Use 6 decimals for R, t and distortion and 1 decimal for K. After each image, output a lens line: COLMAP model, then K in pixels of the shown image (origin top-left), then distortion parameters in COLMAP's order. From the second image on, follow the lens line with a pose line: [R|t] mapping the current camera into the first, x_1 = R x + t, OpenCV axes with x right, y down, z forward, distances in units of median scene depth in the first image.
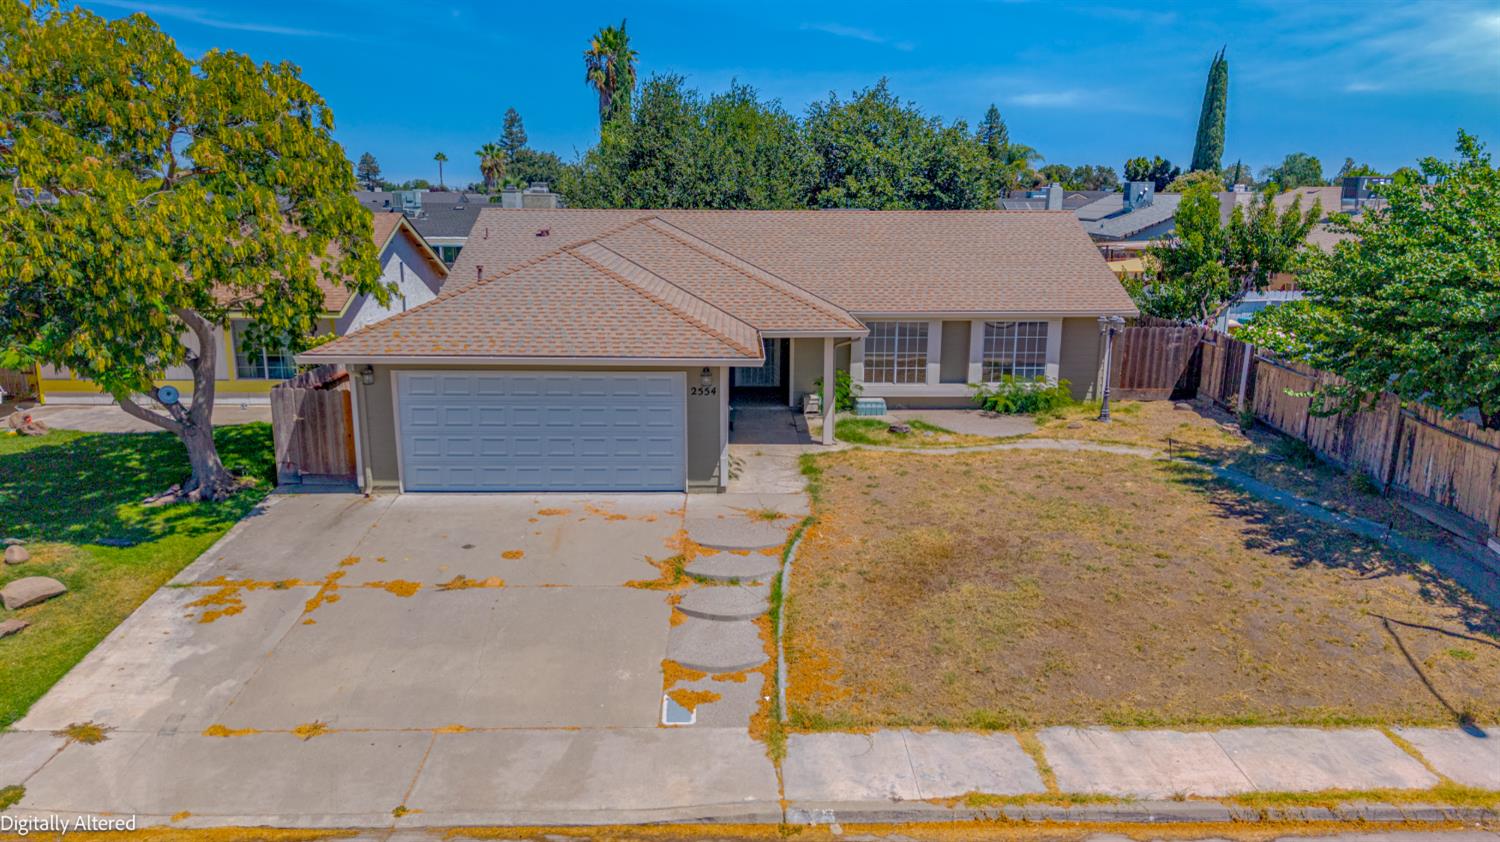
lens RADIAL K [[1004.6, 0, 750.0], [0, 1004.6, 421.0], [0, 0, 1]] dist [0.028089, -0.030183]
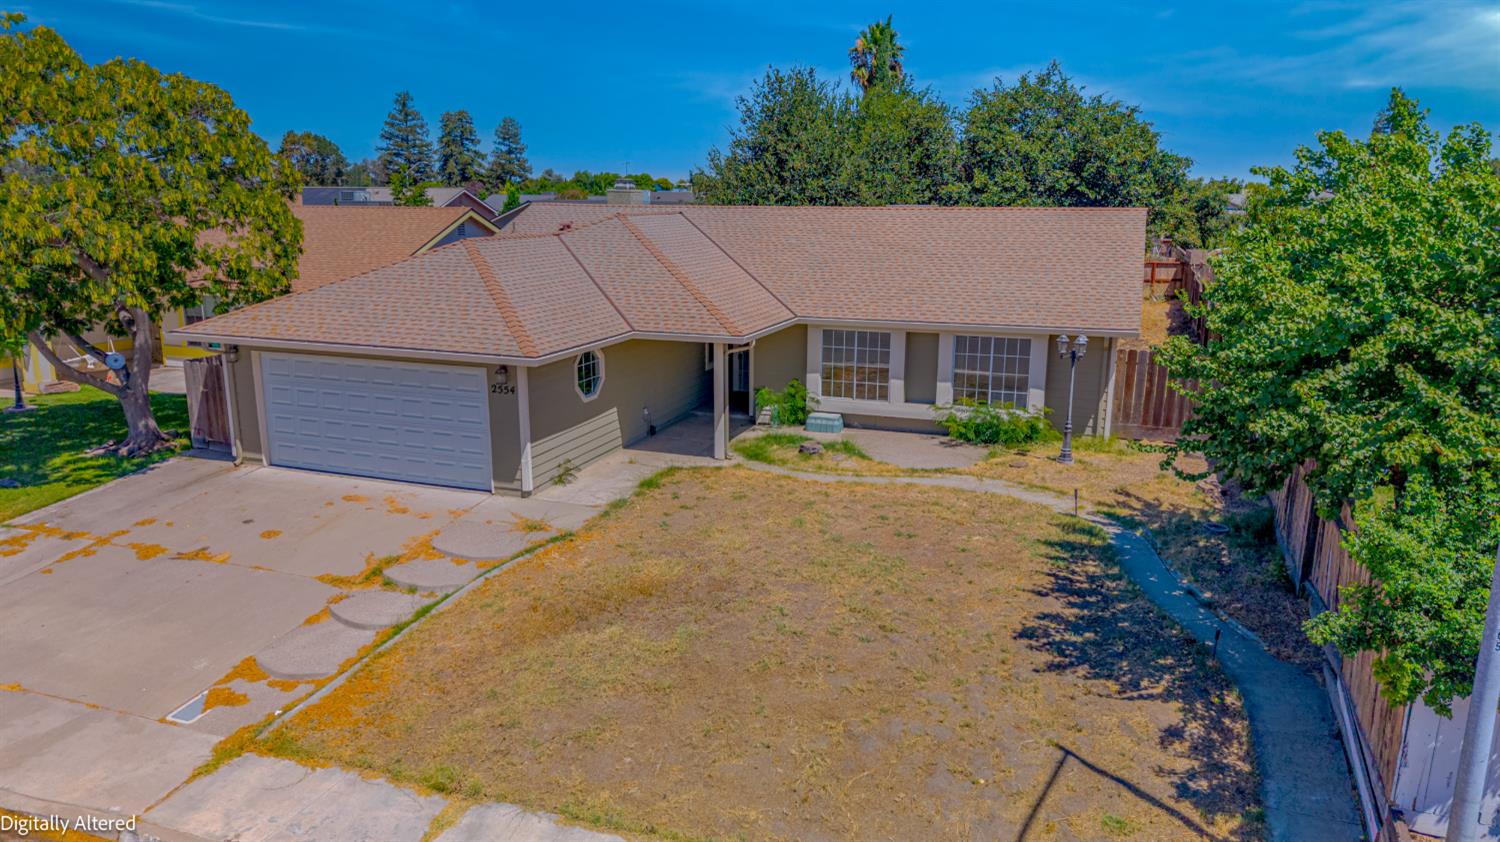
lens RADIAL K [[1007.4, 0, 750.0], [0, 1007.4, 421.0], [0, 0, 1]] dist [0.004296, -0.001580]
pose [[0.934988, 0.078480, -0.345887, 0.493934], [-0.078672, 0.996809, 0.013507, -0.030464], [0.345843, 0.014582, 0.938179, 0.172746]]
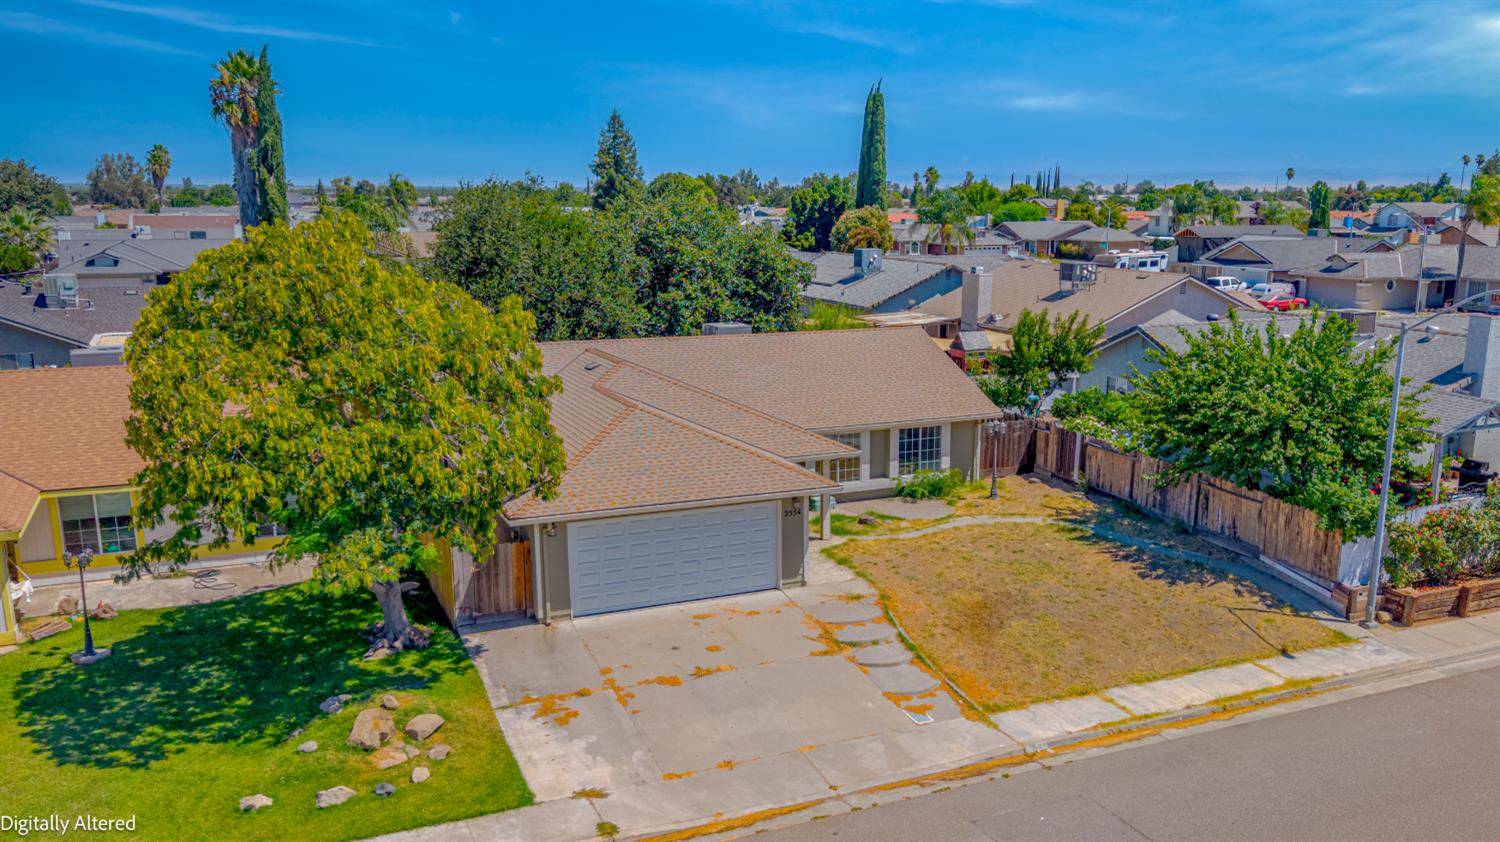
lens RADIAL K [[1243.6, 0, 823.1], [0, 1243.6, 481.5], [0, 0, 1]] dist [0.181952, -0.575310]
pose [[0.909158, -0.093779, 0.405754, -0.668488], [0.090760, 0.995514, 0.026725, -0.109983], [-0.406440, 0.012529, 0.913592, -0.543146]]
